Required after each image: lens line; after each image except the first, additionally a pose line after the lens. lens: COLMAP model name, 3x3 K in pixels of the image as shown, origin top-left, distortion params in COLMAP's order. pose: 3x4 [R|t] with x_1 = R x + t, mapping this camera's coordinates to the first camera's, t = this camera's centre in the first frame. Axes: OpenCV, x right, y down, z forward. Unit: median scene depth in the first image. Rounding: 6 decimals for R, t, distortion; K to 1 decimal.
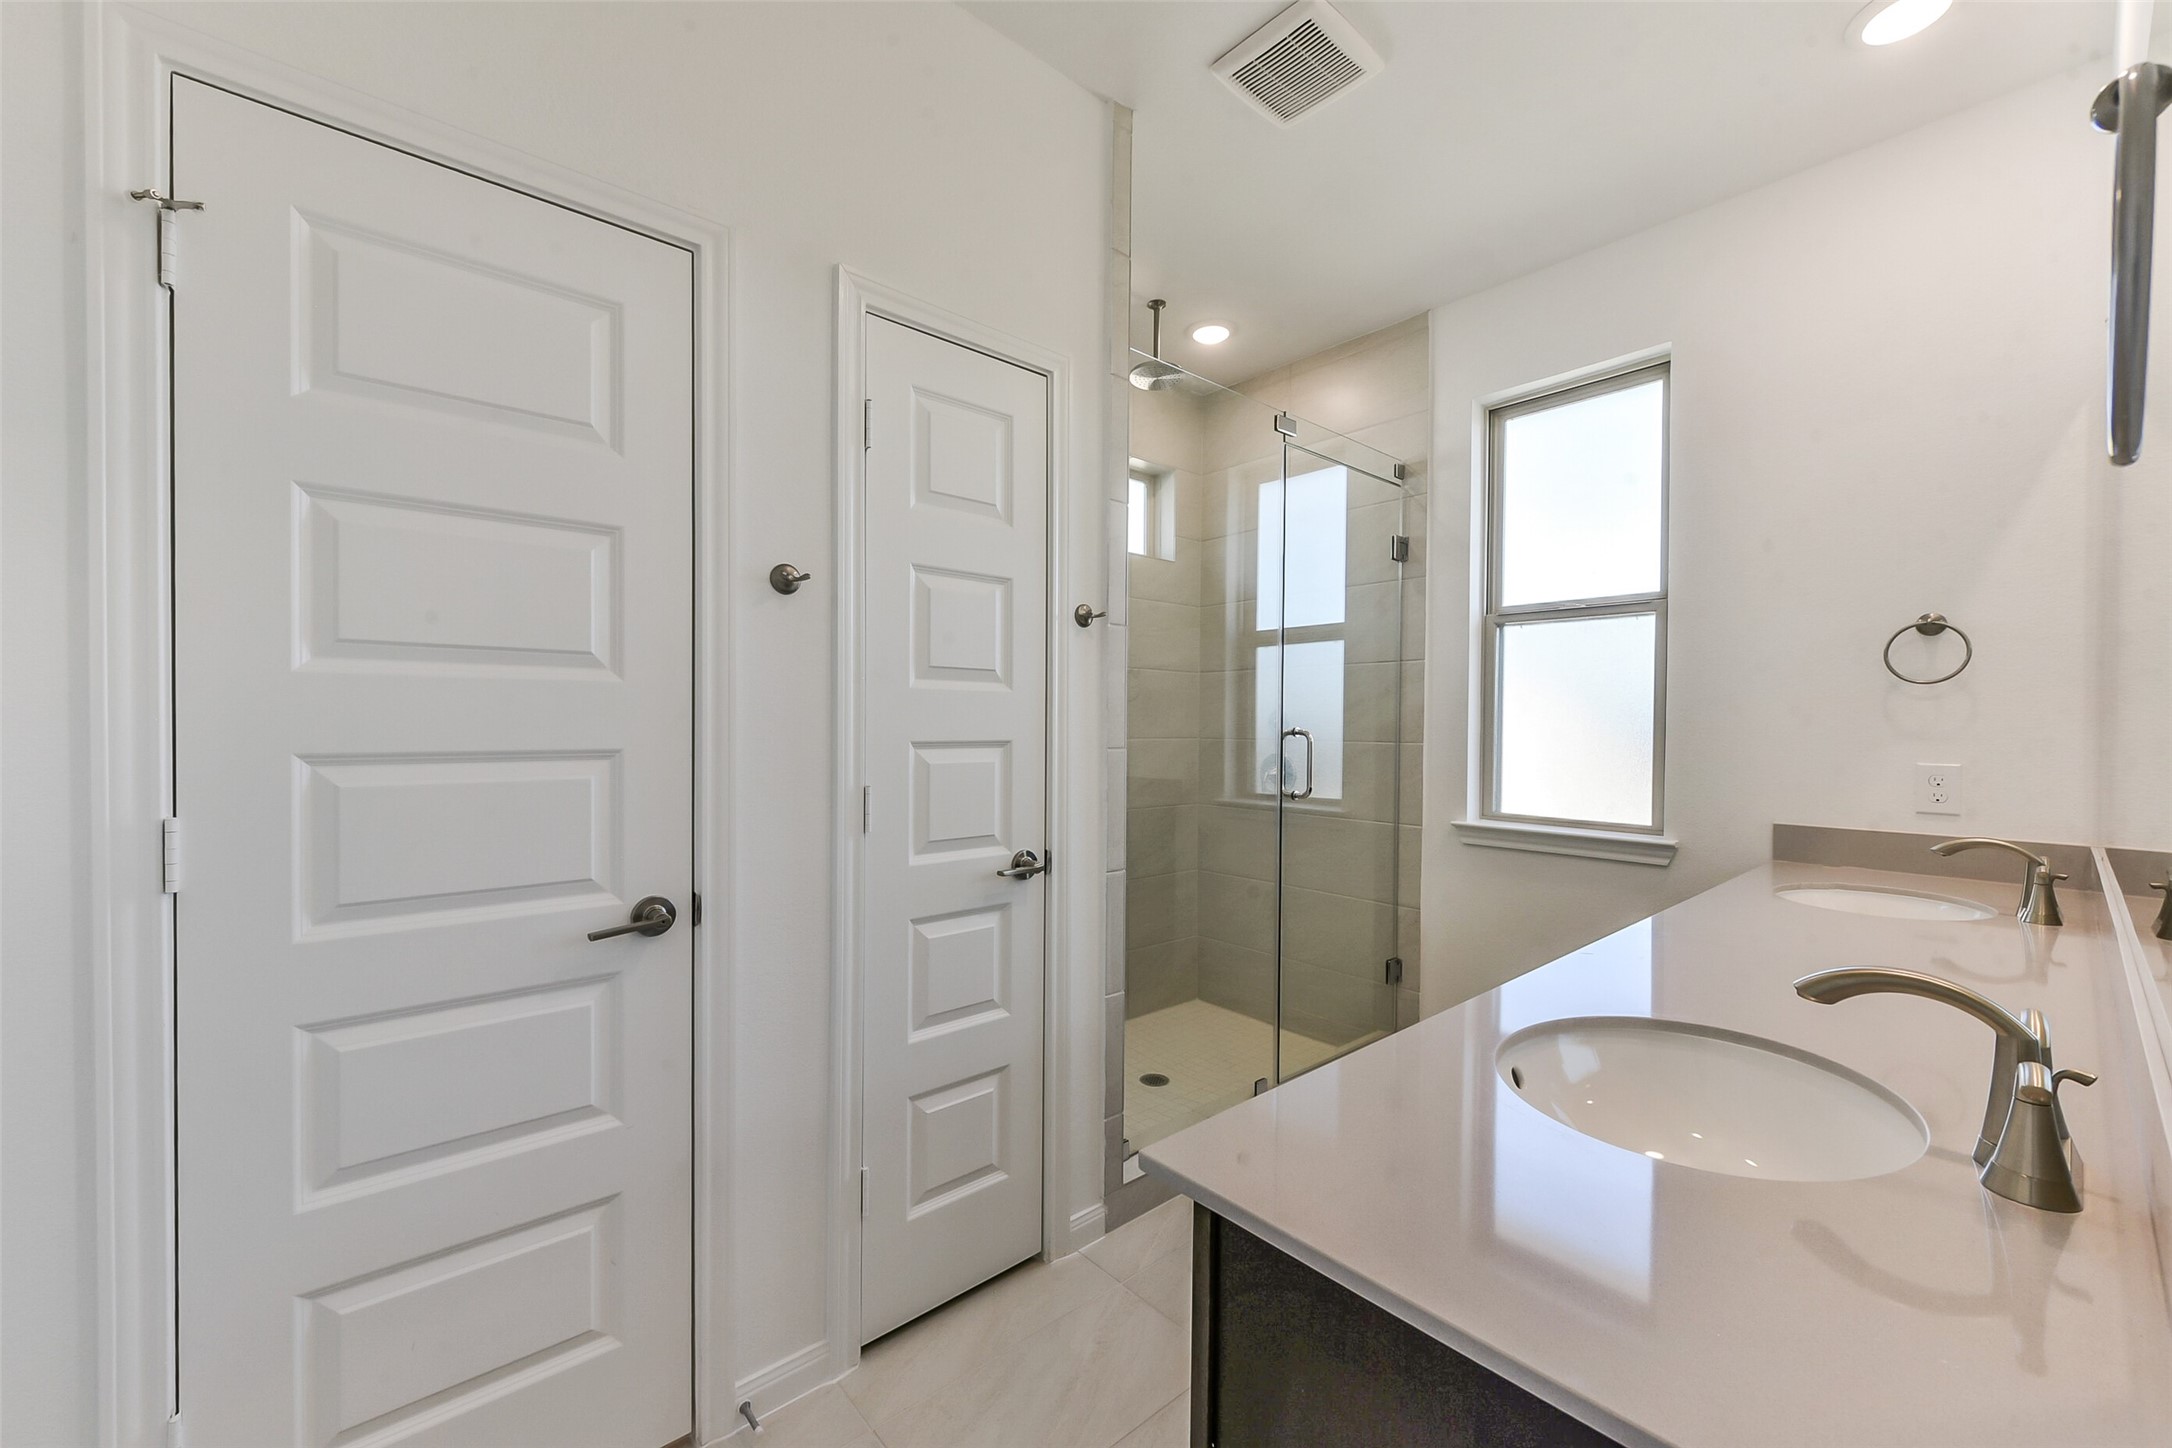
lens RADIAL K [[847.4, 0, 1083.0], [0, 847.4, 741.3], [0, 0, 1]] dist [0.000623, -0.000509]
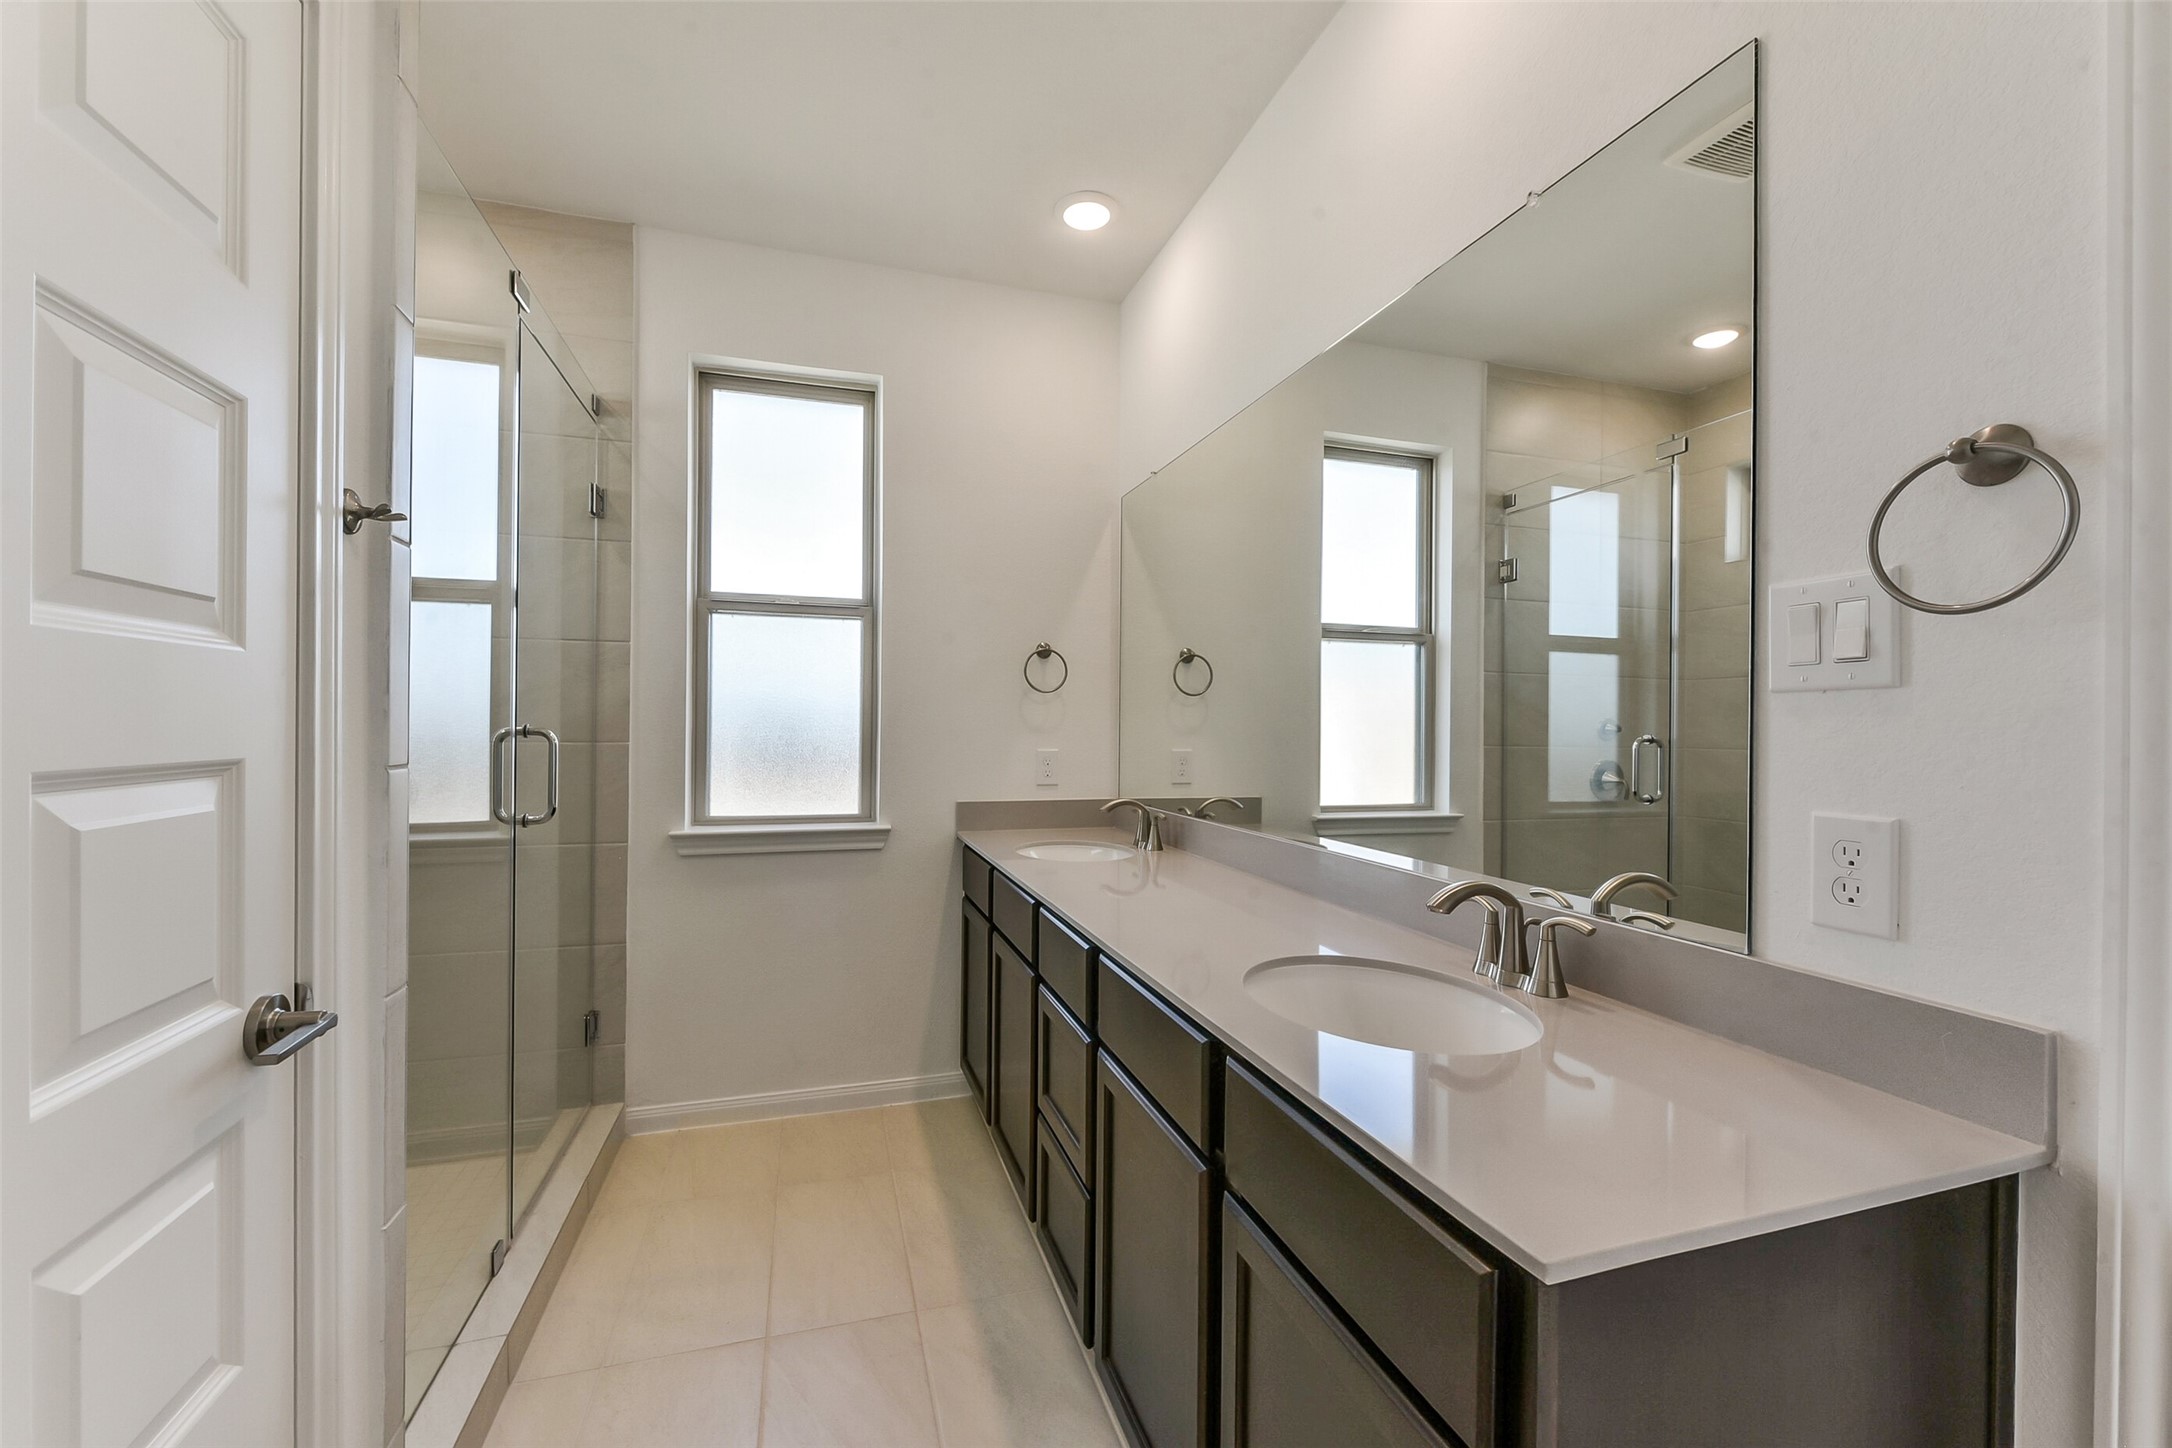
lens RADIAL K [[869.1, 0, 1091.8], [0, 869.1, 731.9], [0, 0, 1]] dist [-0.003852, -0.001156]
pose [[0.386815, -0.012034, 0.922079, -0.214207], [0.013348, 0.999883, 0.007450, -0.008493], [-0.922061, 0.009427, 0.386931, 0.261747]]
